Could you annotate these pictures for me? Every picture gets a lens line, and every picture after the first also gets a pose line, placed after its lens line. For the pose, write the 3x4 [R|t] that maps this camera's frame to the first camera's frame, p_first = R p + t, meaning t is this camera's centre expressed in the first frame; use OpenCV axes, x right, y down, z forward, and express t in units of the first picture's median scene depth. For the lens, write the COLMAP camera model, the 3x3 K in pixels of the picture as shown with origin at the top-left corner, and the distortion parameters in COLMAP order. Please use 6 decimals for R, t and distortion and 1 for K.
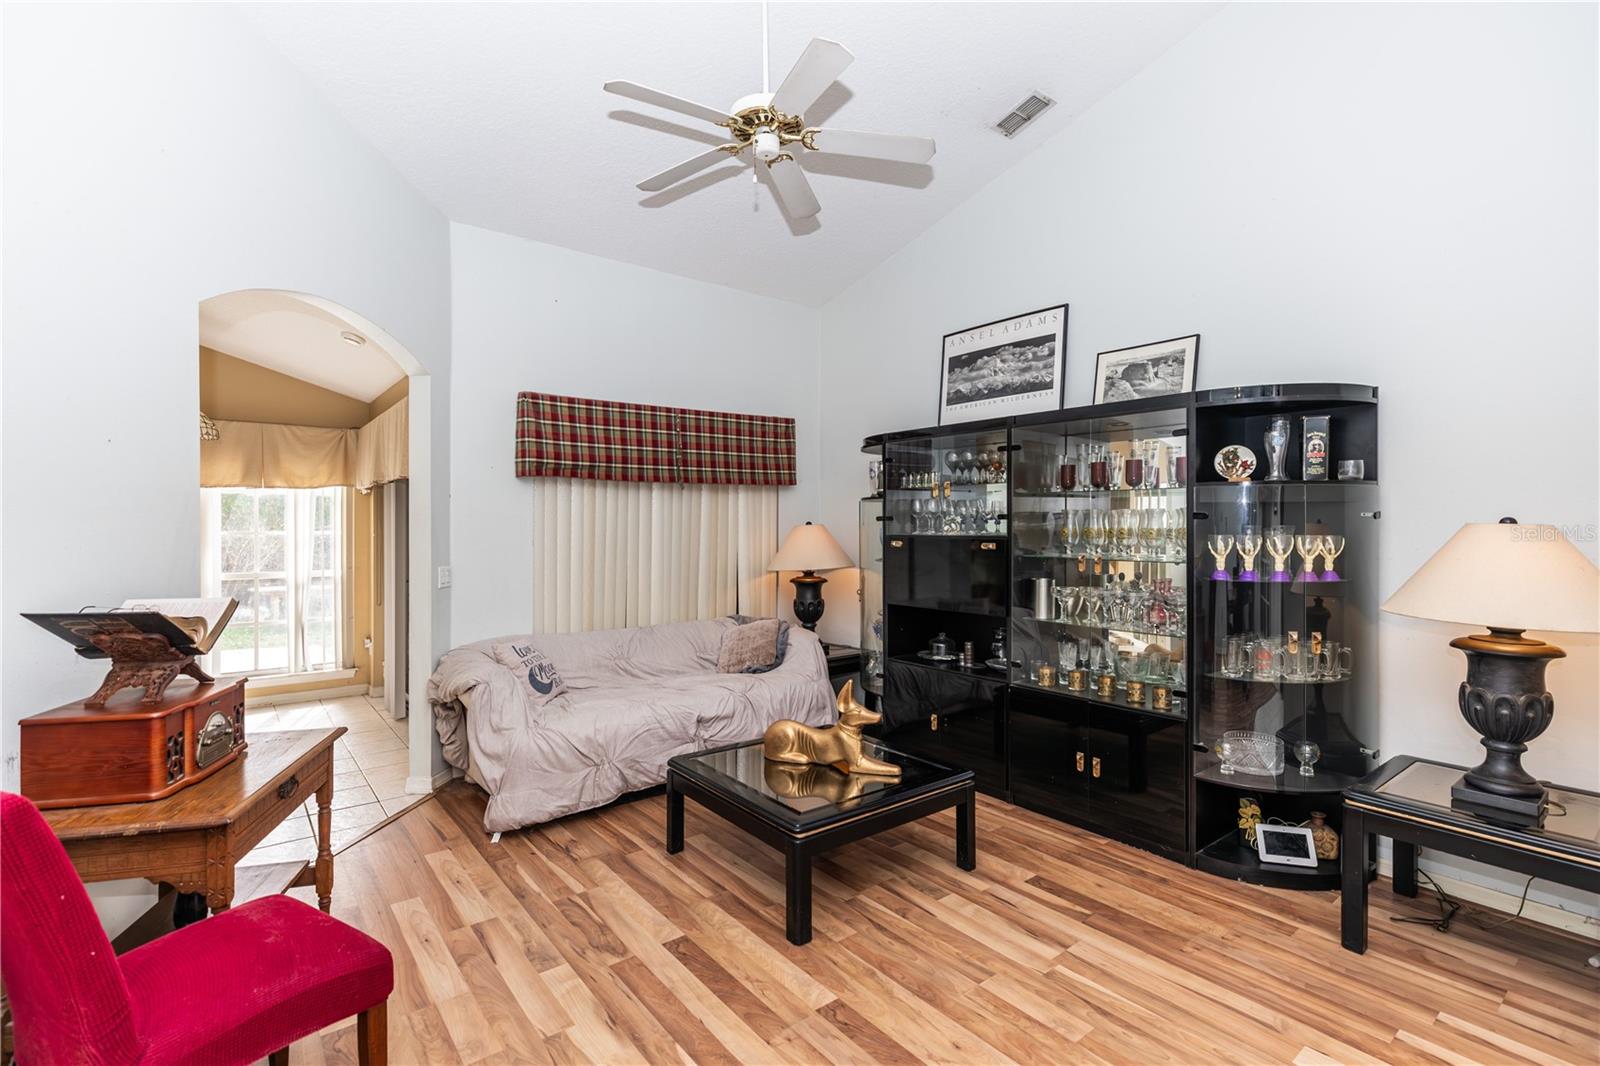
lens RADIAL K [[729.3, 0, 788.6], [0, 729.3, 528.6], [0, 0, 1]] dist [0.002931, 0.000425]
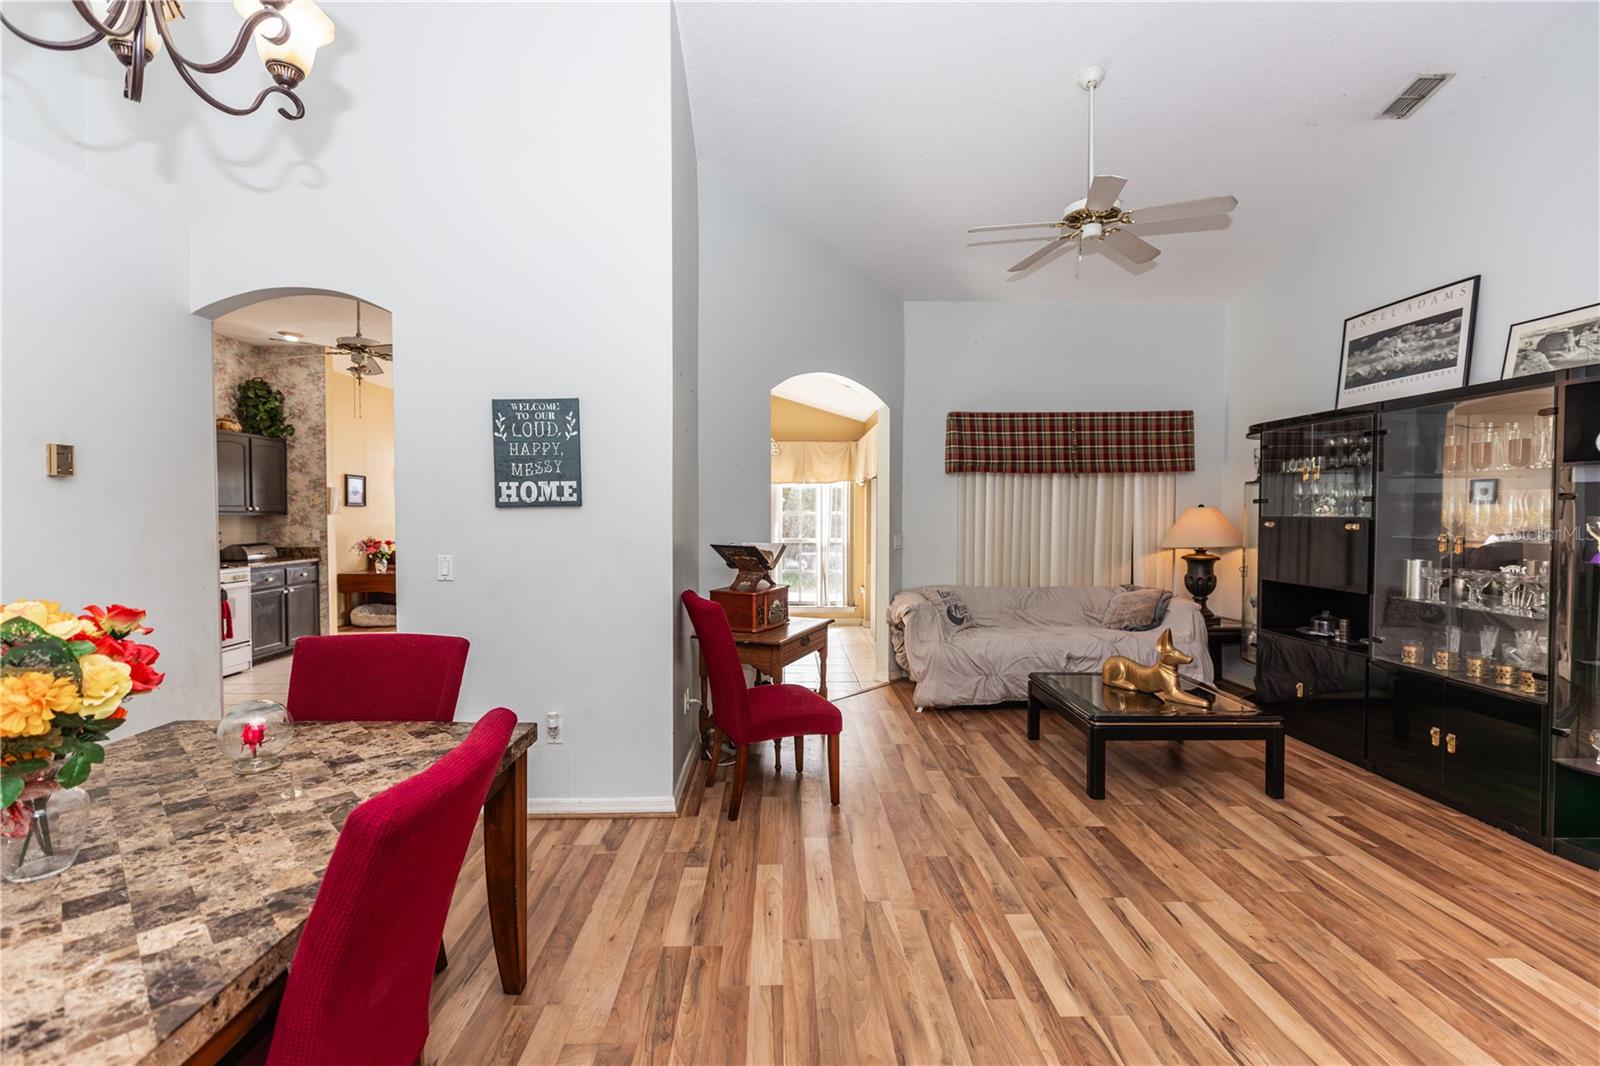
lens RADIAL K [[711.6, 0, 799.5], [0, 711.6, 526.2], [0, 0, 1]] dist [0.003026, 0.000399]
pose [[0.801863, 0.015557, -0.597306, 0.243886], [-0.004134, 0.999782, 0.020490, 0.005282], [0.597494, -0.013961, 0.801752, -0.297879]]
